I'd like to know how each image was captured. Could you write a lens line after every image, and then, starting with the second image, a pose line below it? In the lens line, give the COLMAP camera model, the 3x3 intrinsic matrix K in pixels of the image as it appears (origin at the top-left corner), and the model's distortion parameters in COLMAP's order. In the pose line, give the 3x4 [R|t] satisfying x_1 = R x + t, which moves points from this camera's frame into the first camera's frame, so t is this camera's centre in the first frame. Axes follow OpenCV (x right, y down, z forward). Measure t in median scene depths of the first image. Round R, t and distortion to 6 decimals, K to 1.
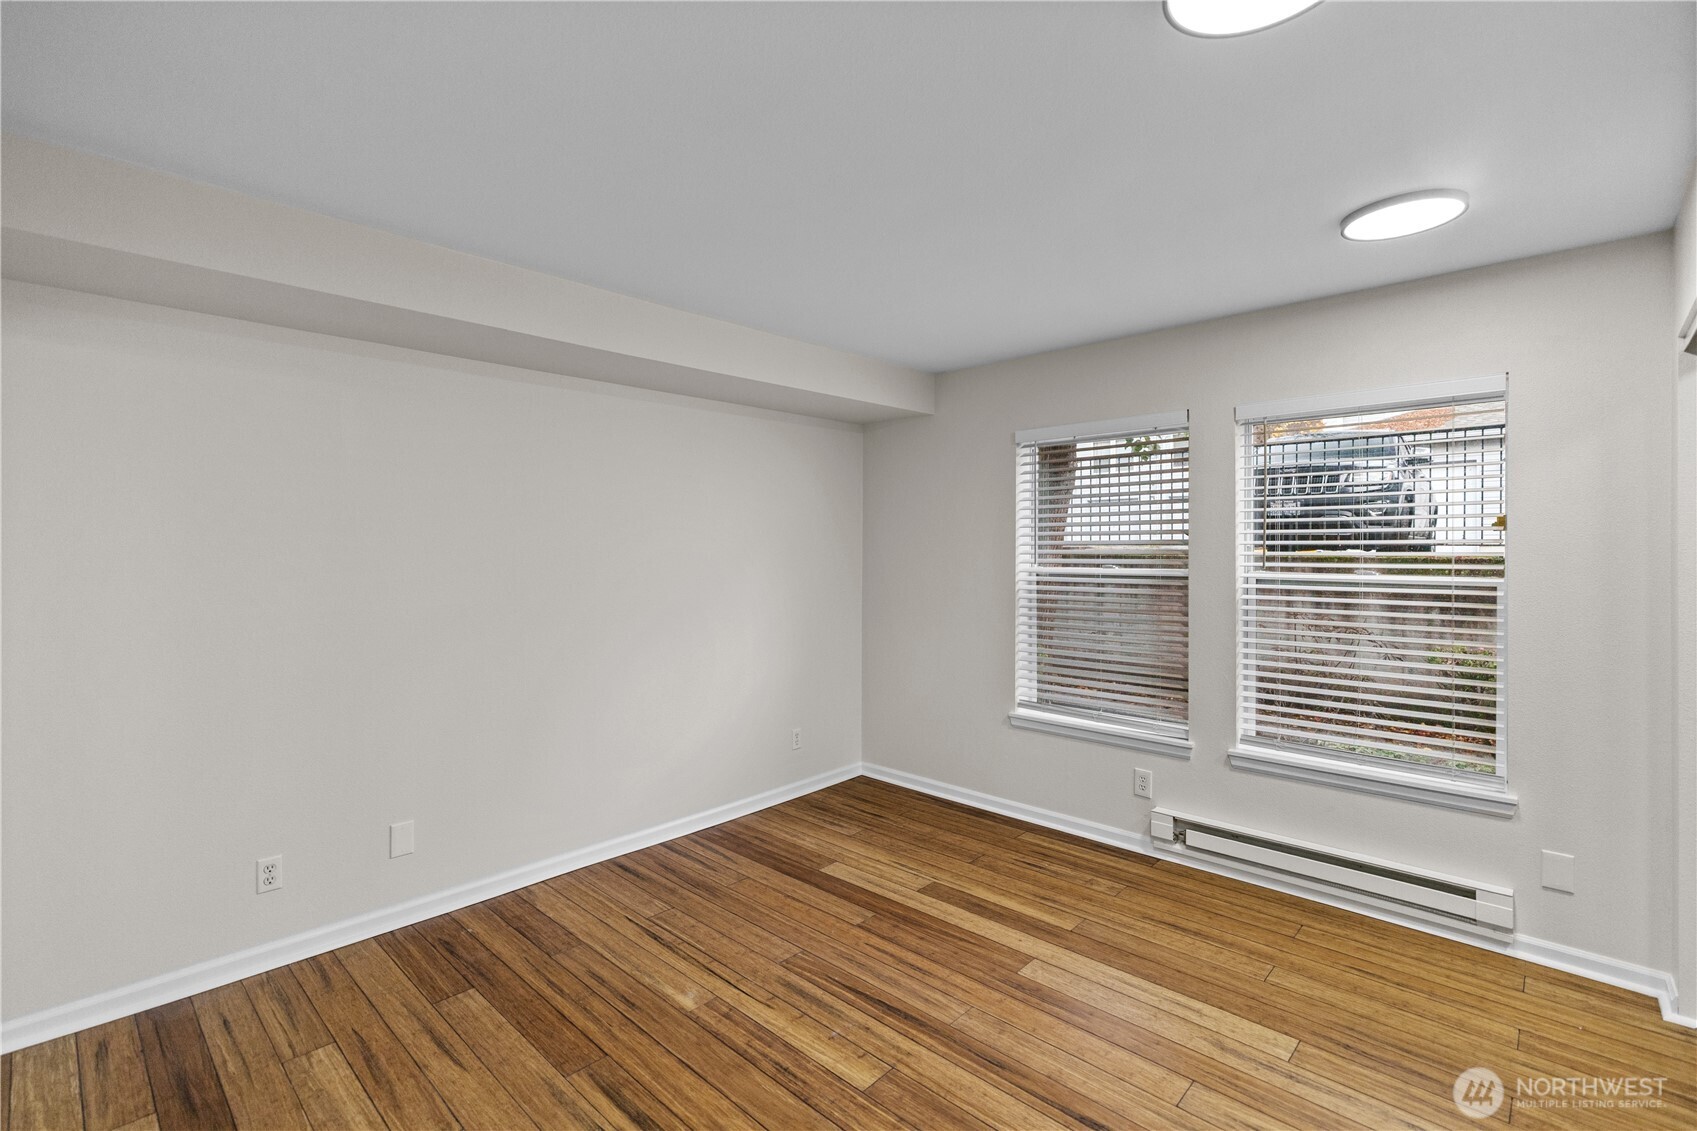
lens RADIAL K [[768.8, 0, 849.6], [0, 768.8, 559.4], [0, 0, 1]] dist [0.003143, -0.000368]
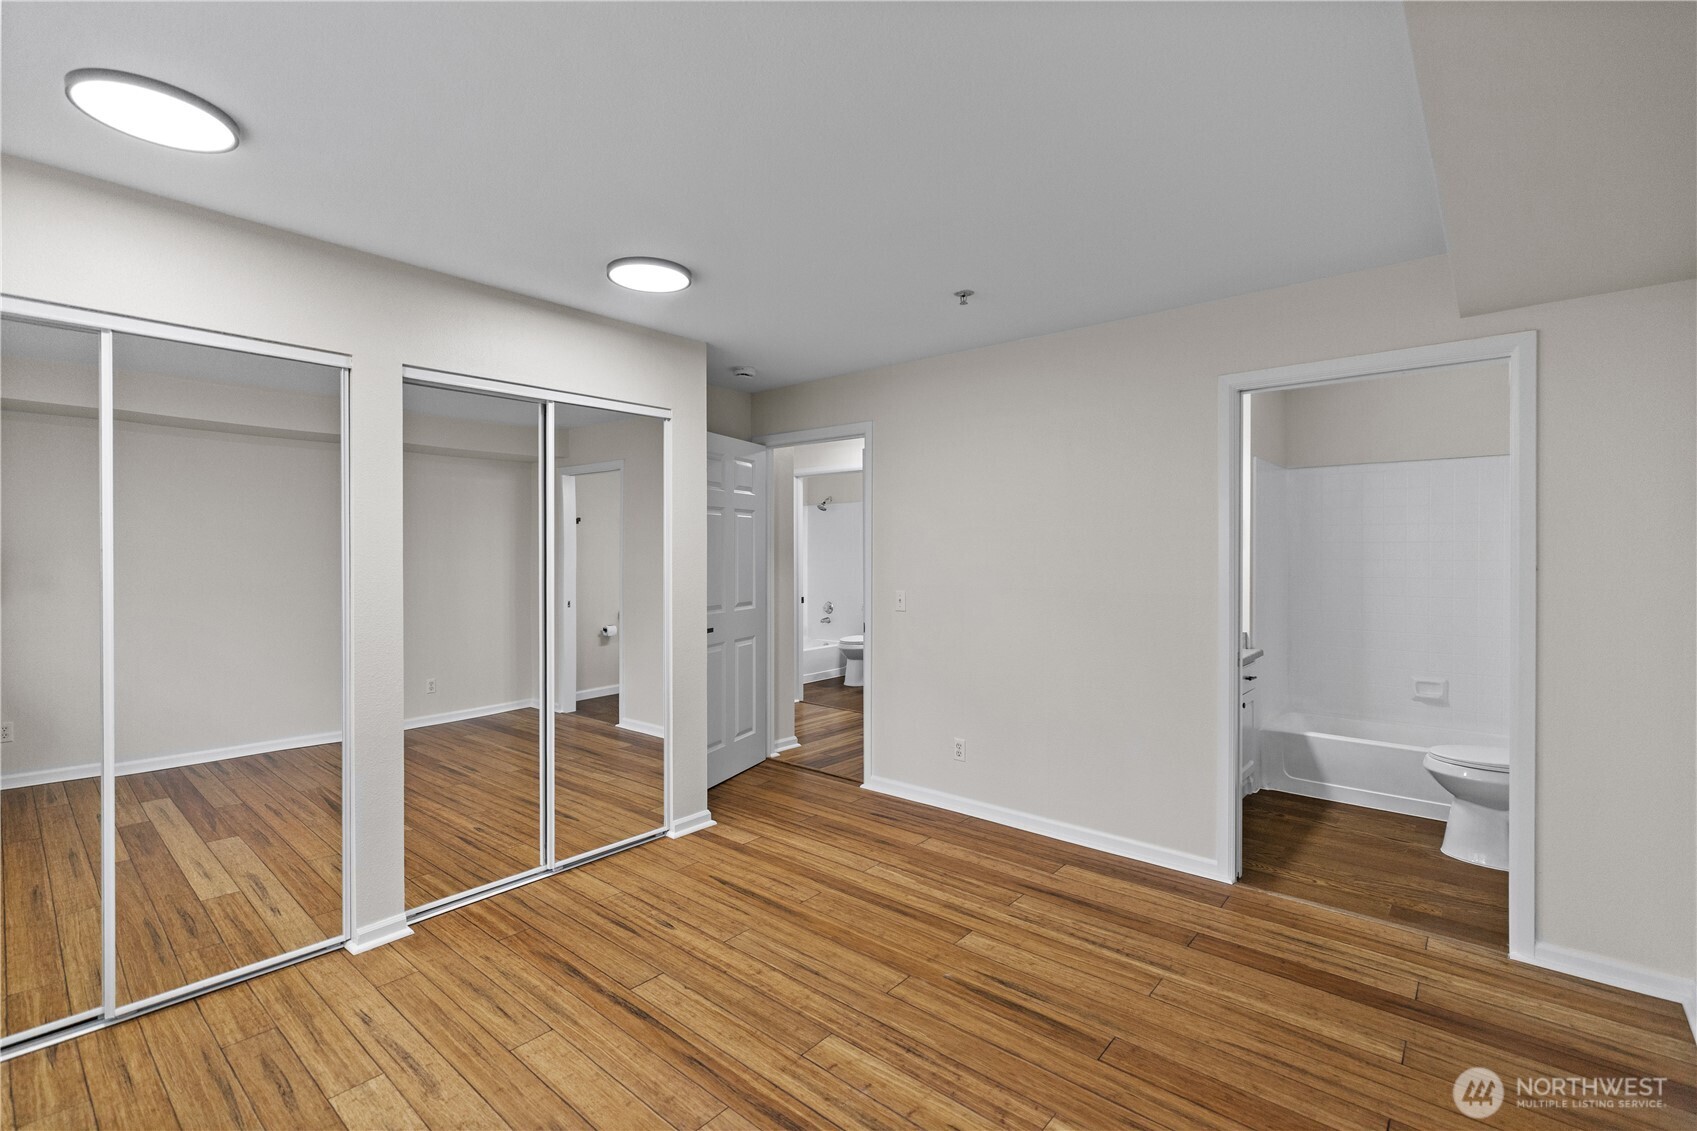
lens RADIAL K [[768.8, 0, 847.0], [0, 768.8, 558.7], [0, 0, 1]] dist [0.003143, -0.000368]
pose [[-0.998830, 0.001237, -0.048353, 0.044025], [0.000271, 0.999800, 0.019979, -0.000385], [0.048368, 0.019942, -0.998631, 1.935191]]
